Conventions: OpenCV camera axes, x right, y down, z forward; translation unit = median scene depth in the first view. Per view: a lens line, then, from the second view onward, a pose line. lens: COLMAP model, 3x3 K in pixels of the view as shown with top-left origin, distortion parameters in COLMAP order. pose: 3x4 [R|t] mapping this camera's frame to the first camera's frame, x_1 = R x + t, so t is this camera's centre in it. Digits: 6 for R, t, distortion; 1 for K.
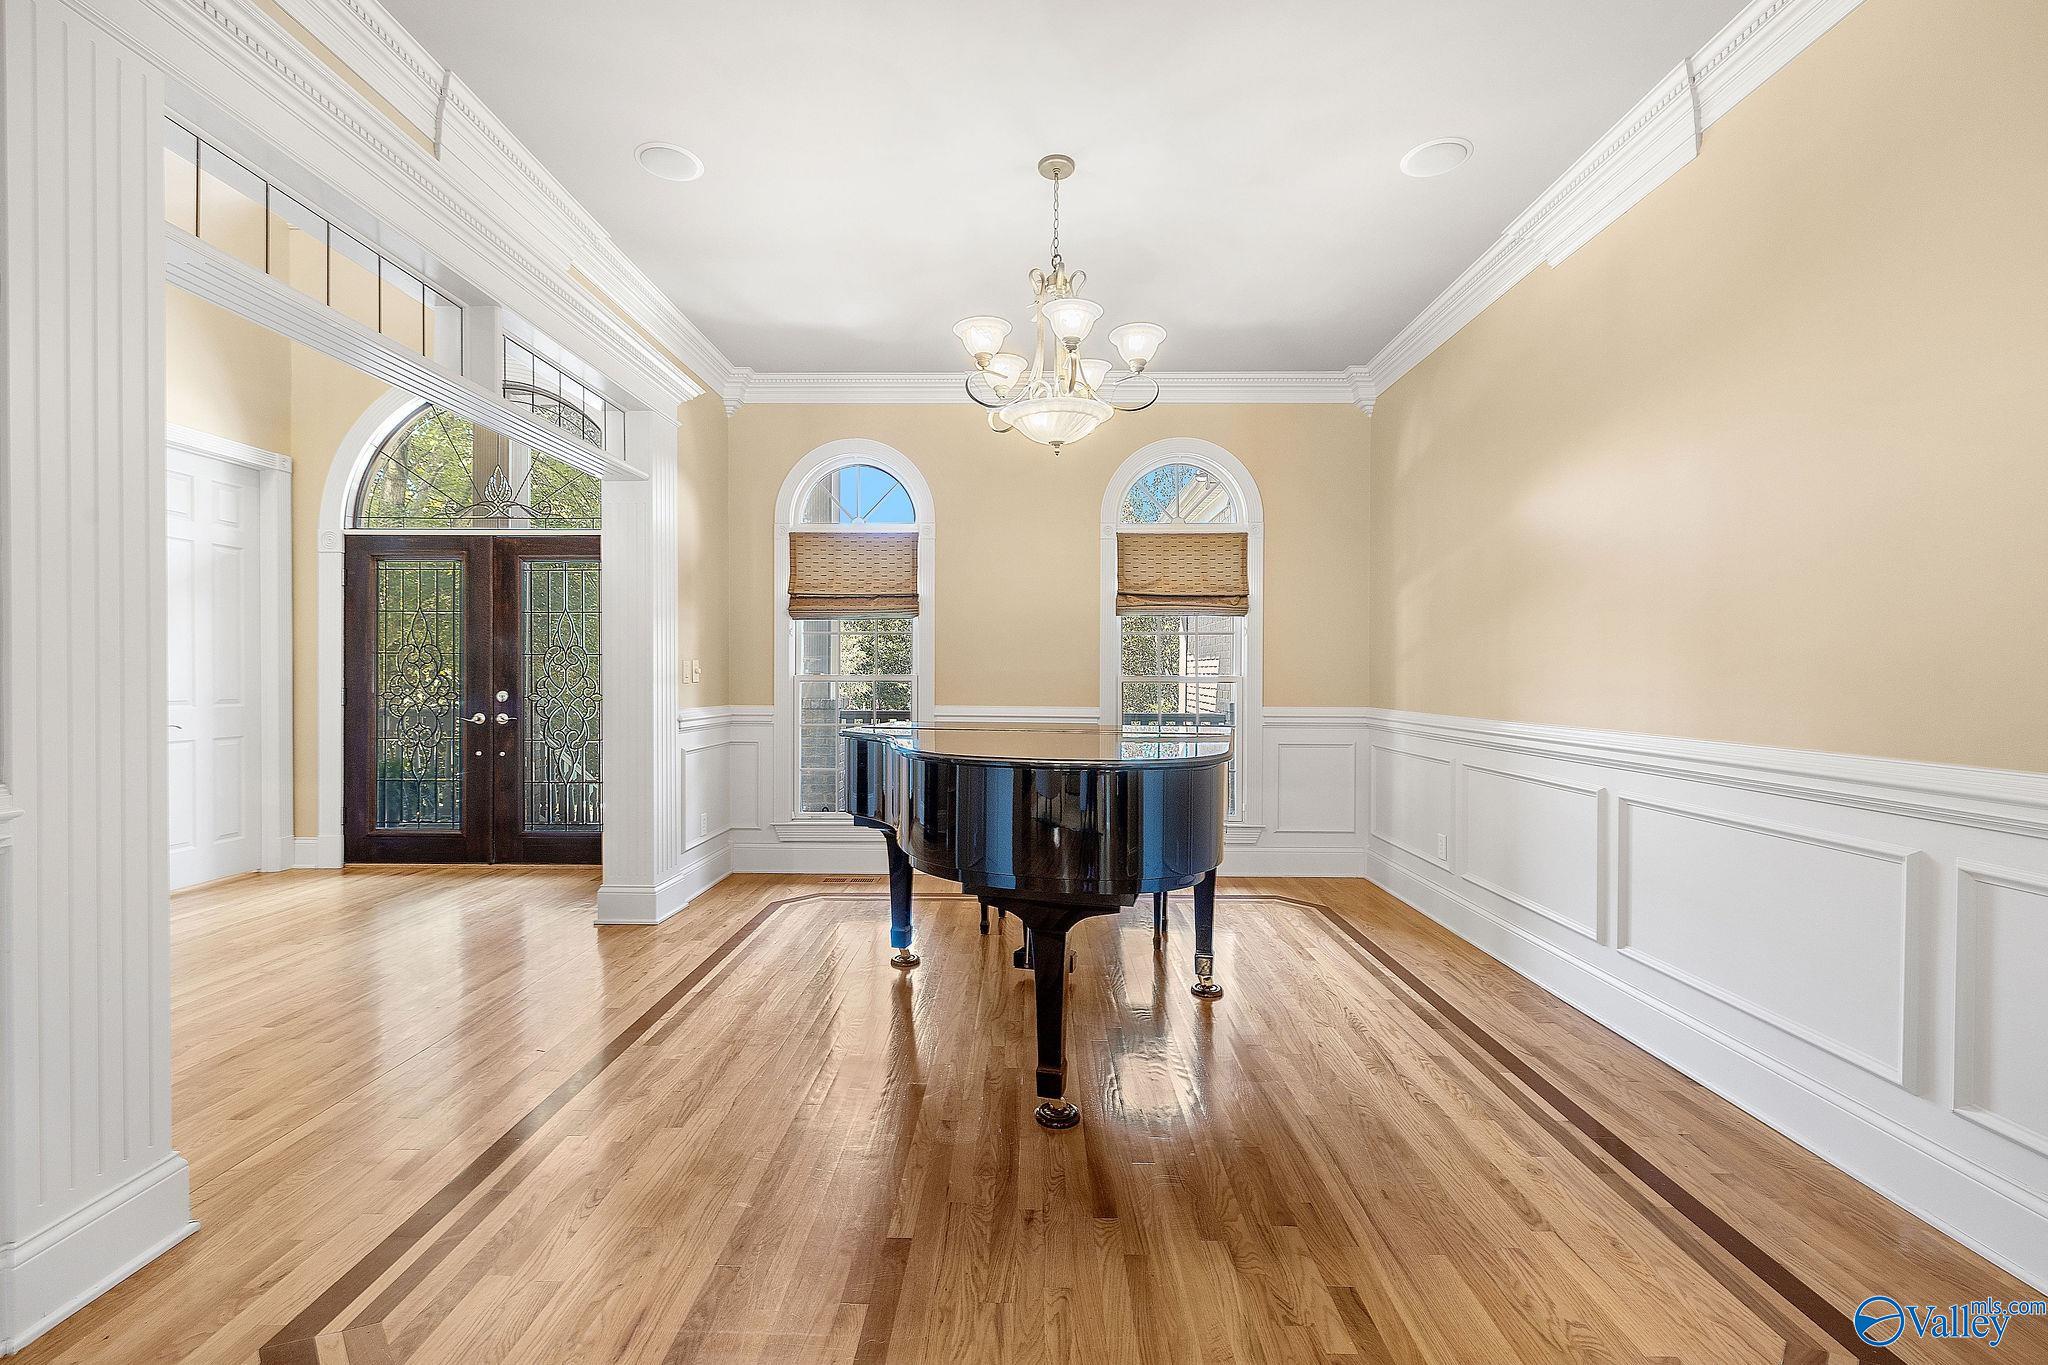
lens RADIAL K [[864.9, 0, 1021.5], [0, 864.9, 686.7], [0, 0, 1]] dist [-0.002212, 0.000877]
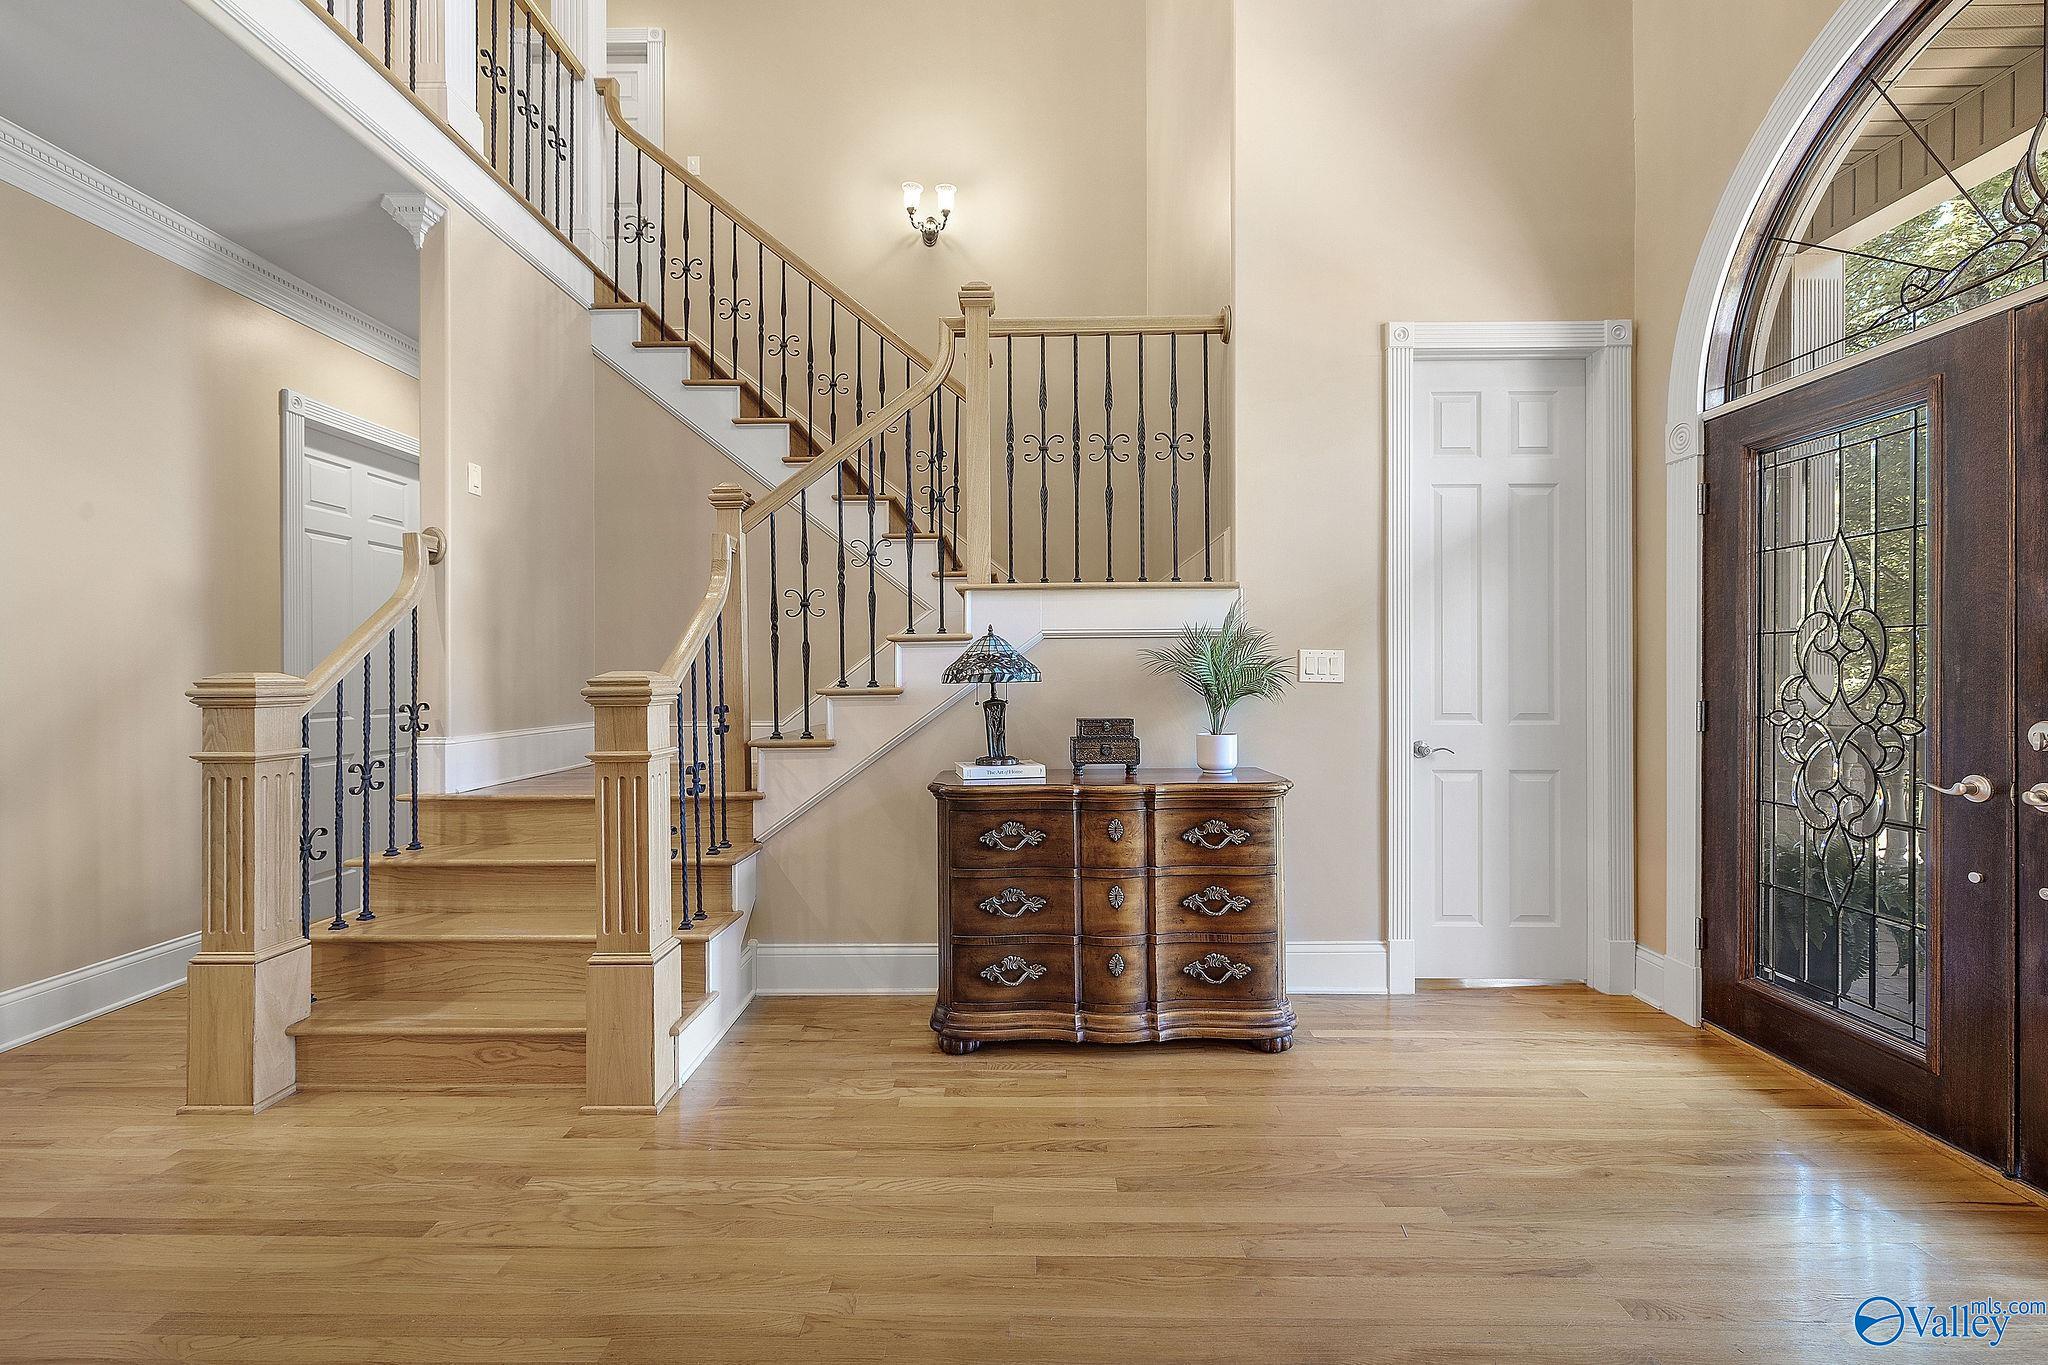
lens RADIAL K [[864.9, 0, 1022.7], [0, 864.9, 672.5], [0, 0, 1]] dist [-0.002212, 0.000877]
pose [[0.008861, -0.001865, -0.999959, -0.239580], [-0.006947, 0.999974, -0.001927, -0.012237], [0.999937, 0.006964, 0.008847, 0.564979]]
